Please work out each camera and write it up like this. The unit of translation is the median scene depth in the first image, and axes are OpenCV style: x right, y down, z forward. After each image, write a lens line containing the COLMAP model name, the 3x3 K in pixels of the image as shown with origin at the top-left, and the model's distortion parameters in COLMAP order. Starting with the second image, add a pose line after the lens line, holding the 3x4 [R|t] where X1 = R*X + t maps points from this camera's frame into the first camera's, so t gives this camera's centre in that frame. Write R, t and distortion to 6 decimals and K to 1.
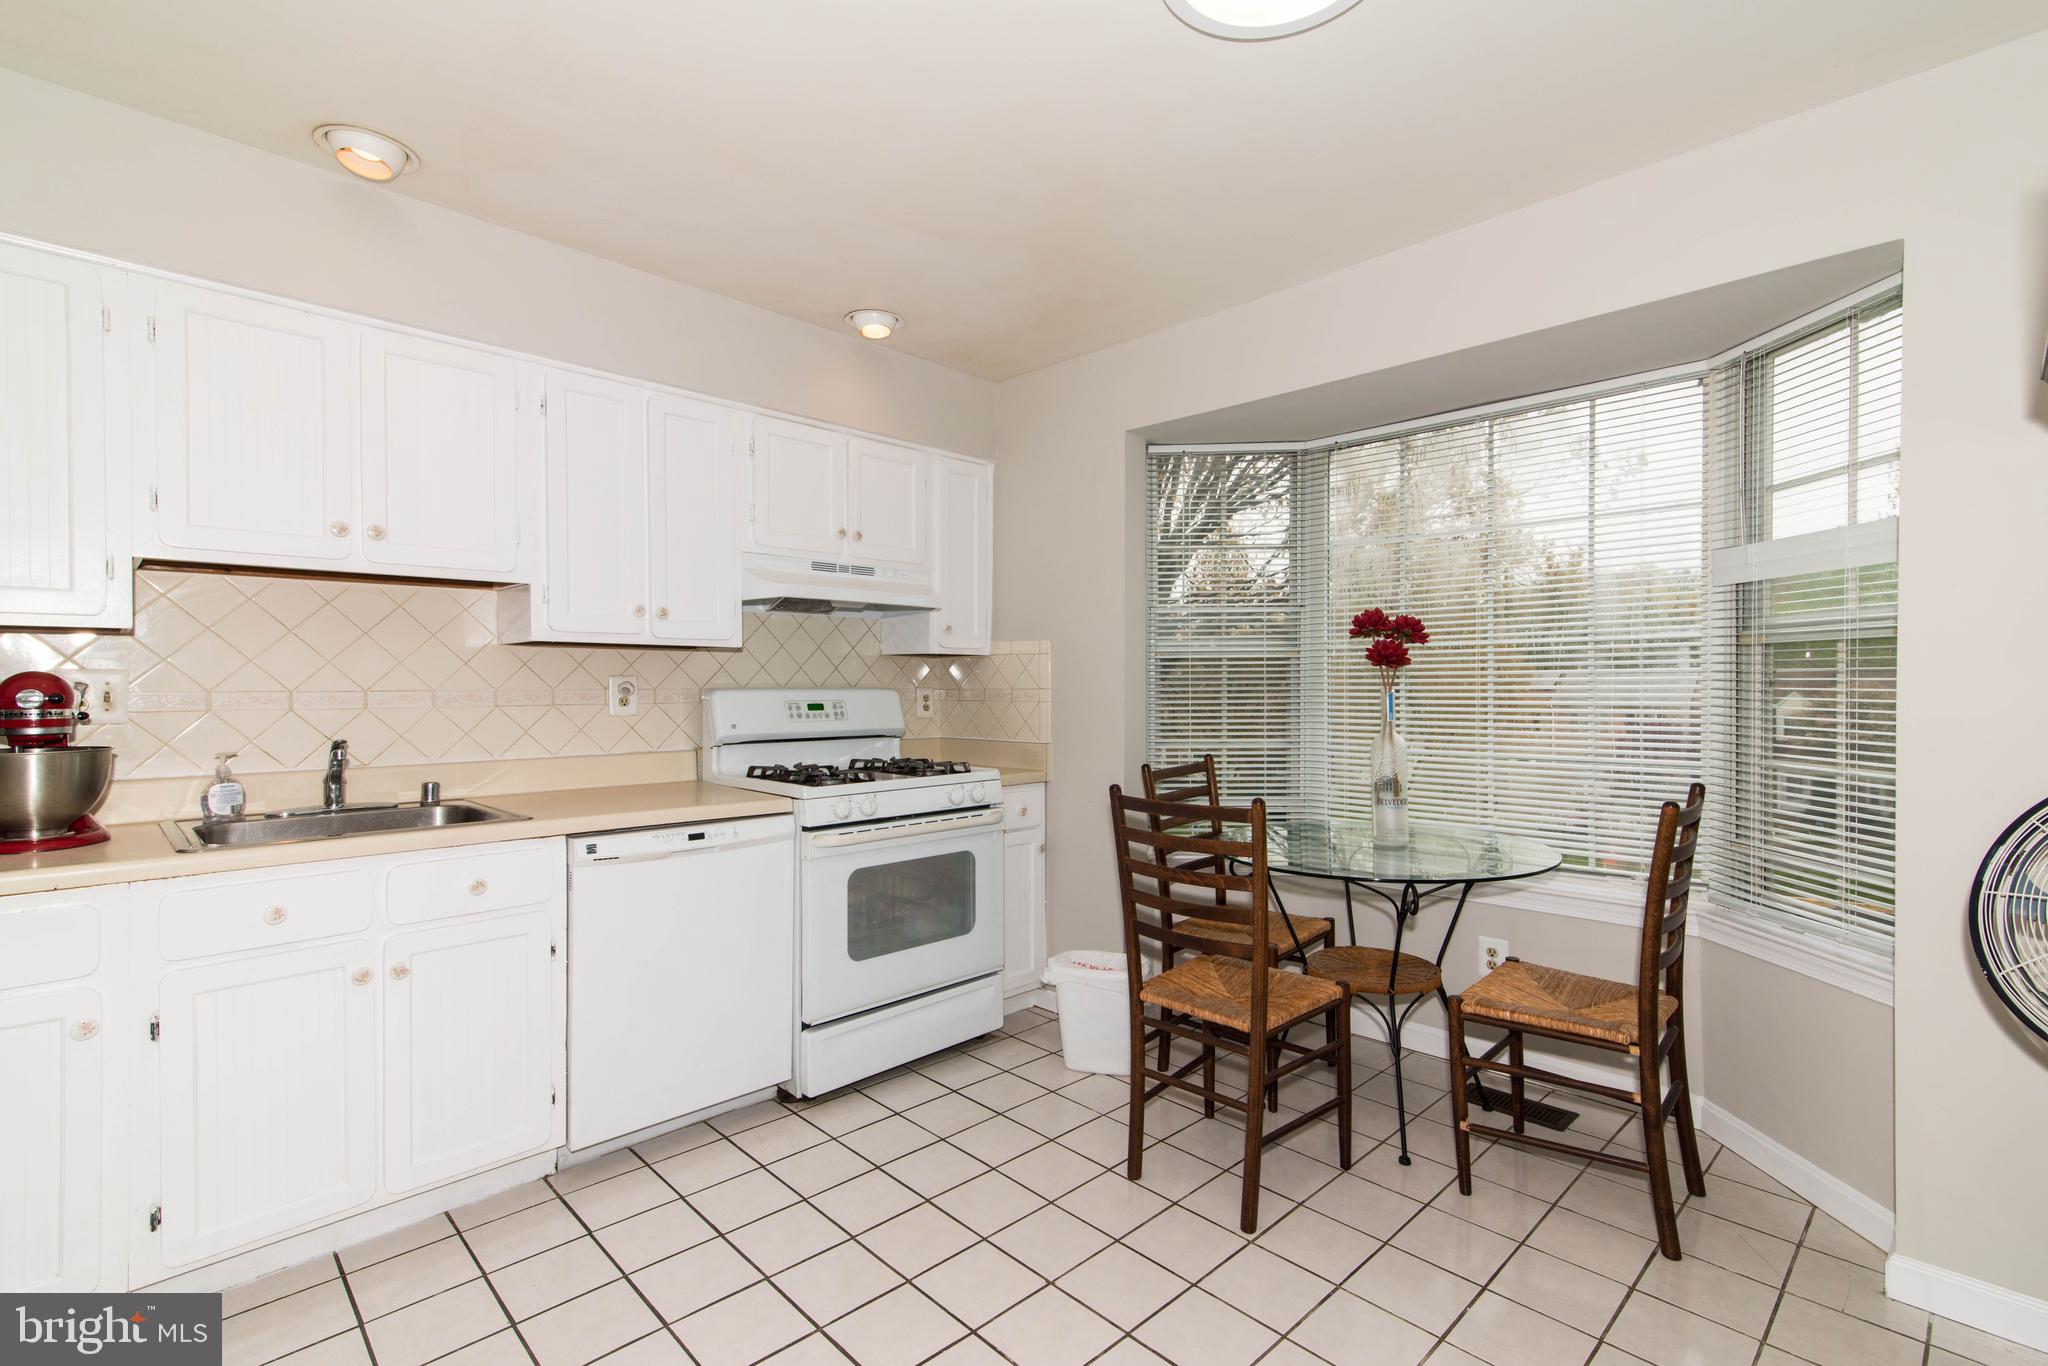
lens RADIAL K [[916.9, 0, 1016.2], [0, 916.9, 692.1], [0, 0, 1]] dist [0.027106, -0.000219]
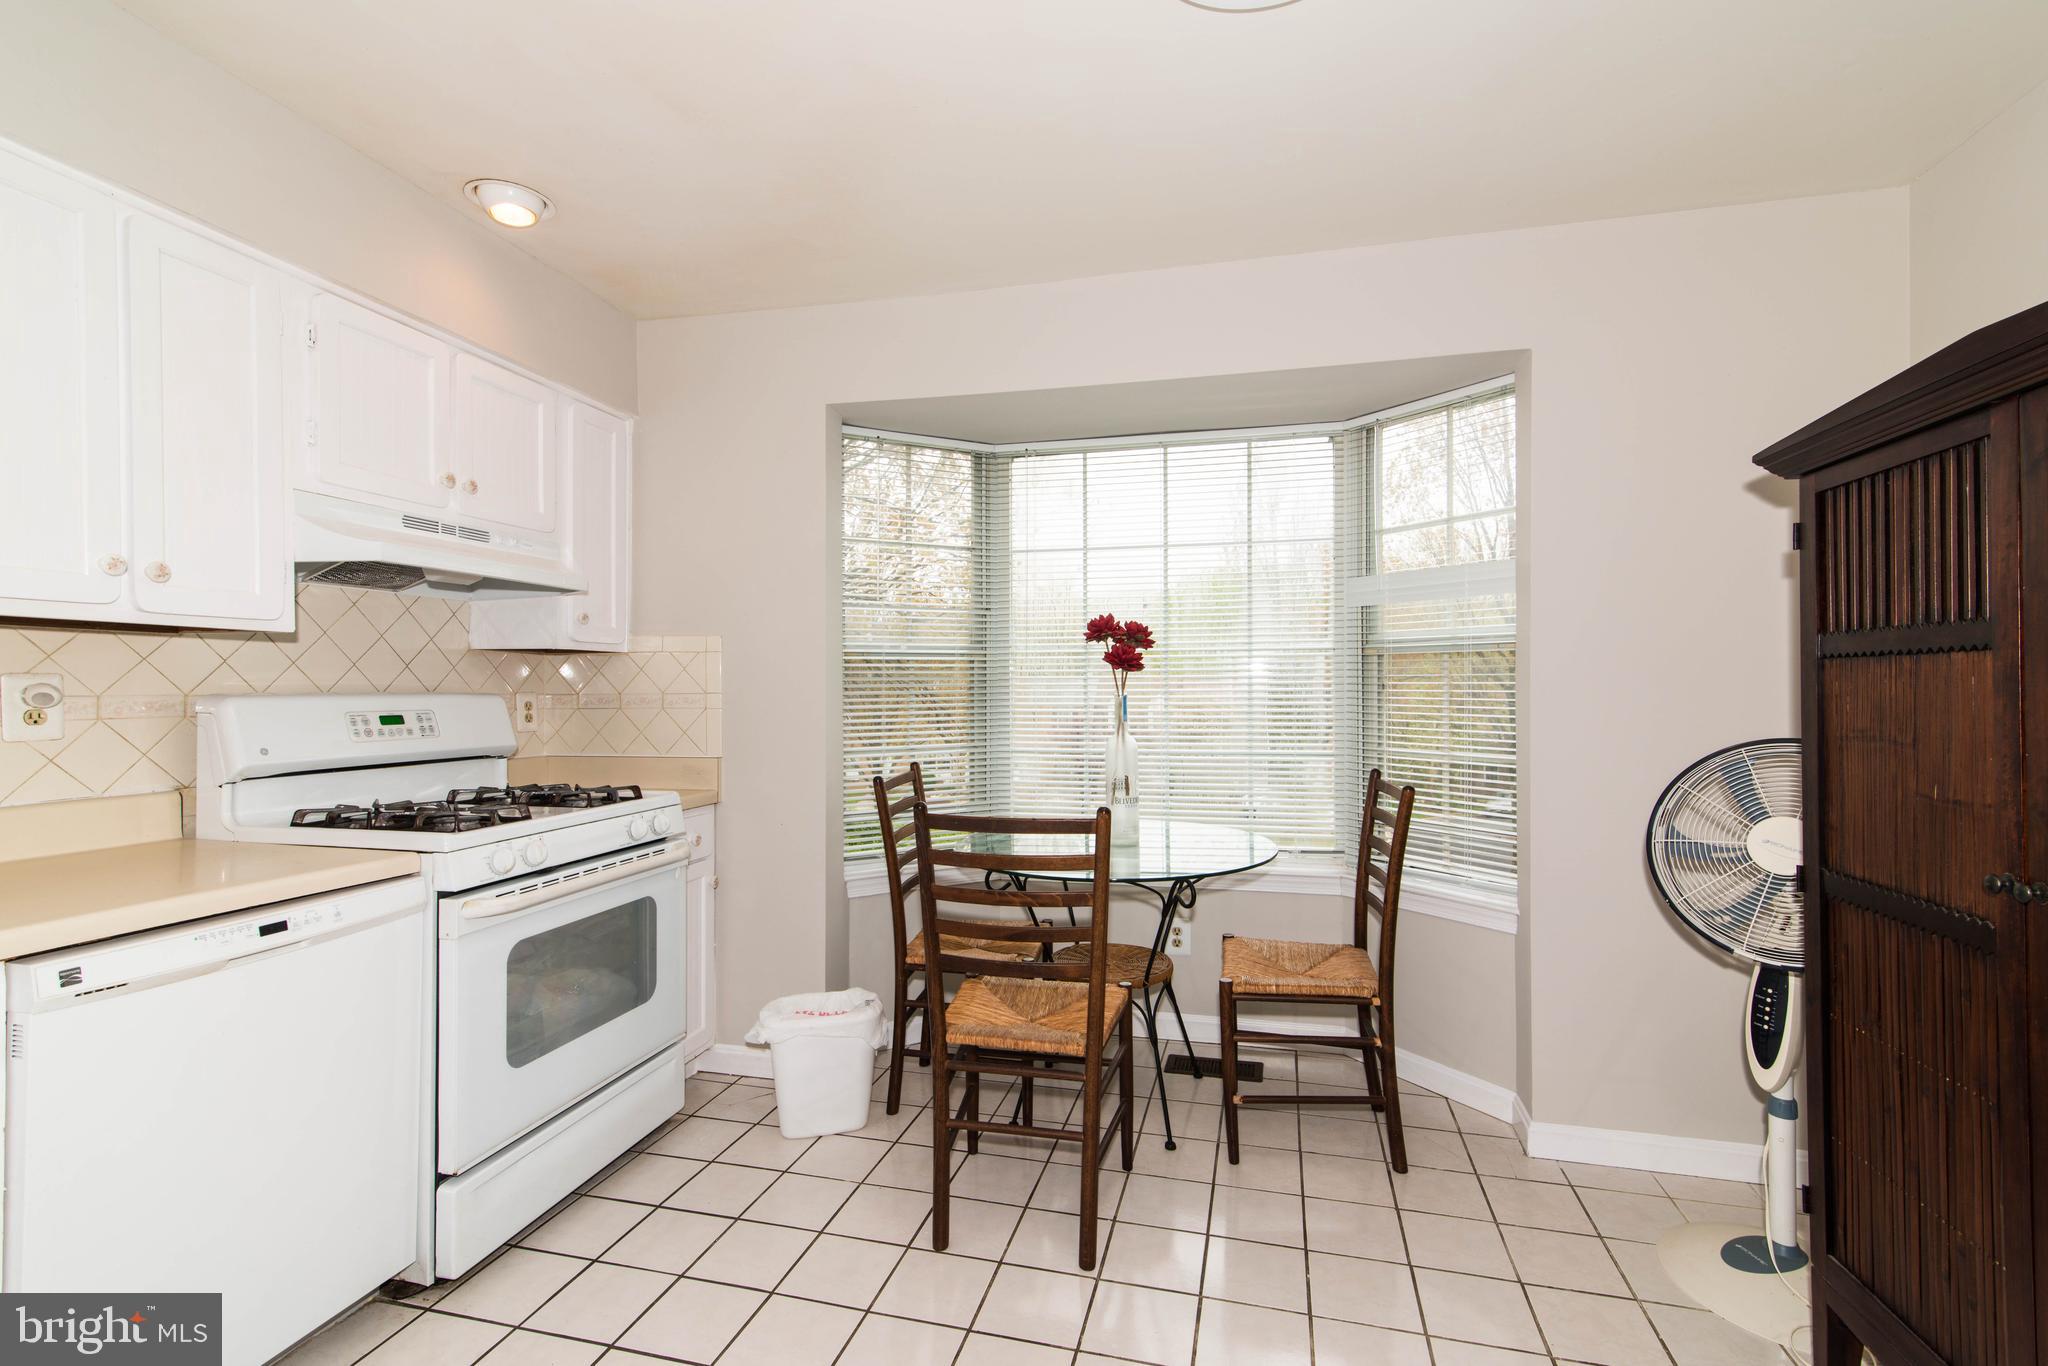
lens RADIAL K [[916.9, 0, 1016.2], [0, 916.9, 692.1], [0, 0, 1]] dist [0.027106, -0.000219]
pose [[0.856348, -0.002649, 0.516393, -0.213331], [0.005103, 0.999981, -0.003332, -0.000618], [-0.516375, 0.005488, 0.856345, 0.163465]]
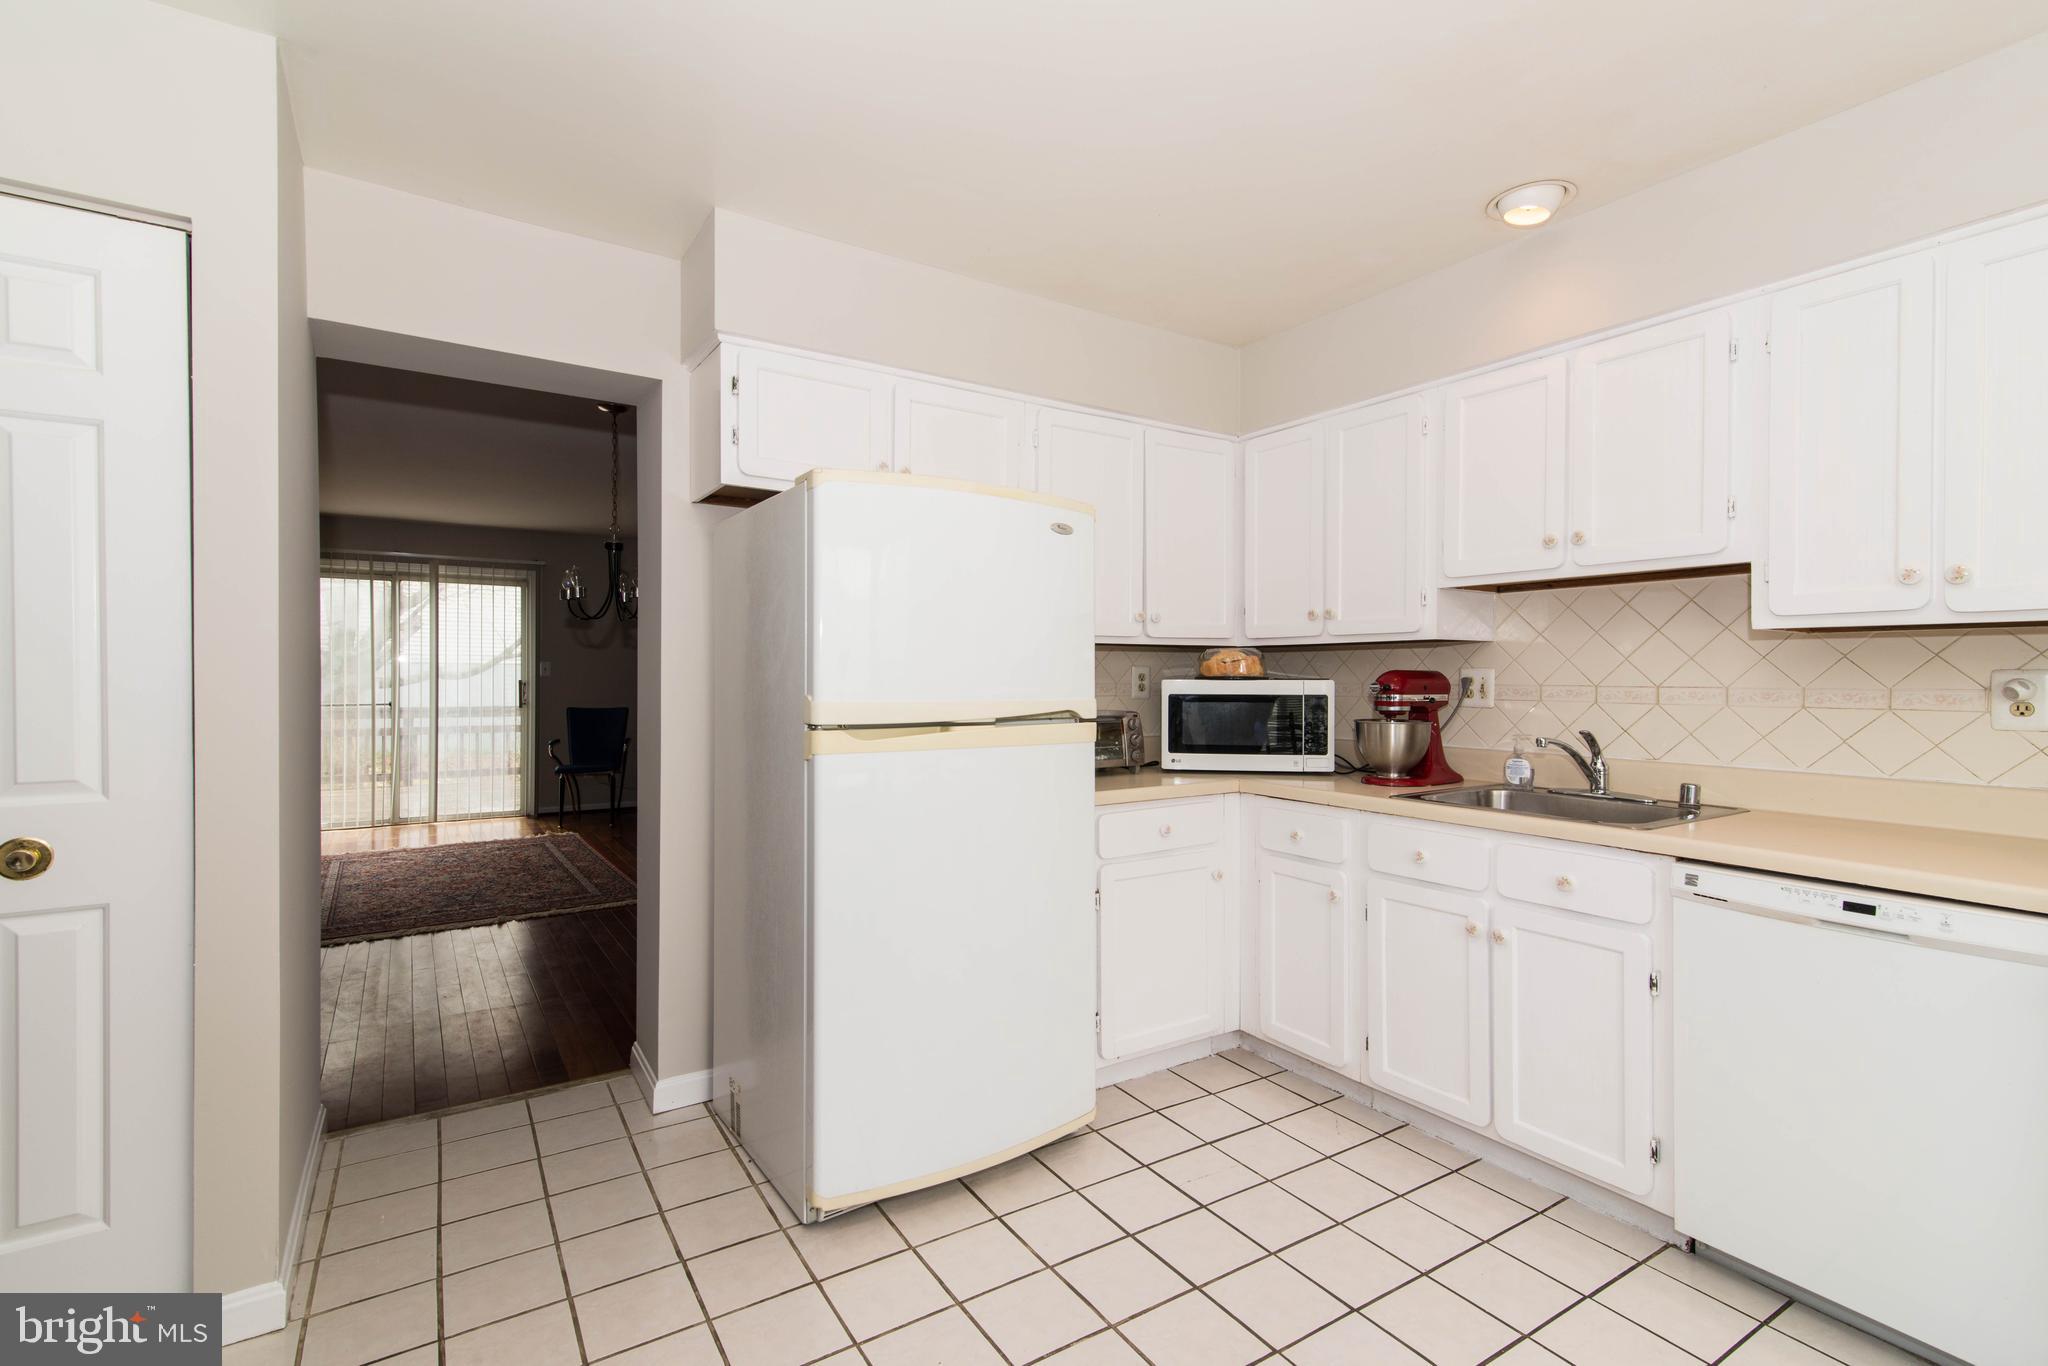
lens RADIAL K [[938.5, 0, 1025.3], [0, 938.5, 676.7], [0, 0, 1]] dist [-0.001208, -0.000126]
pose [[-0.187810, 0.005438, -0.982190, 0.396450], [-0.010313, 0.999919, 0.007508, -0.011285], [0.982151, 0.011540, -0.187739, 0.462546]]
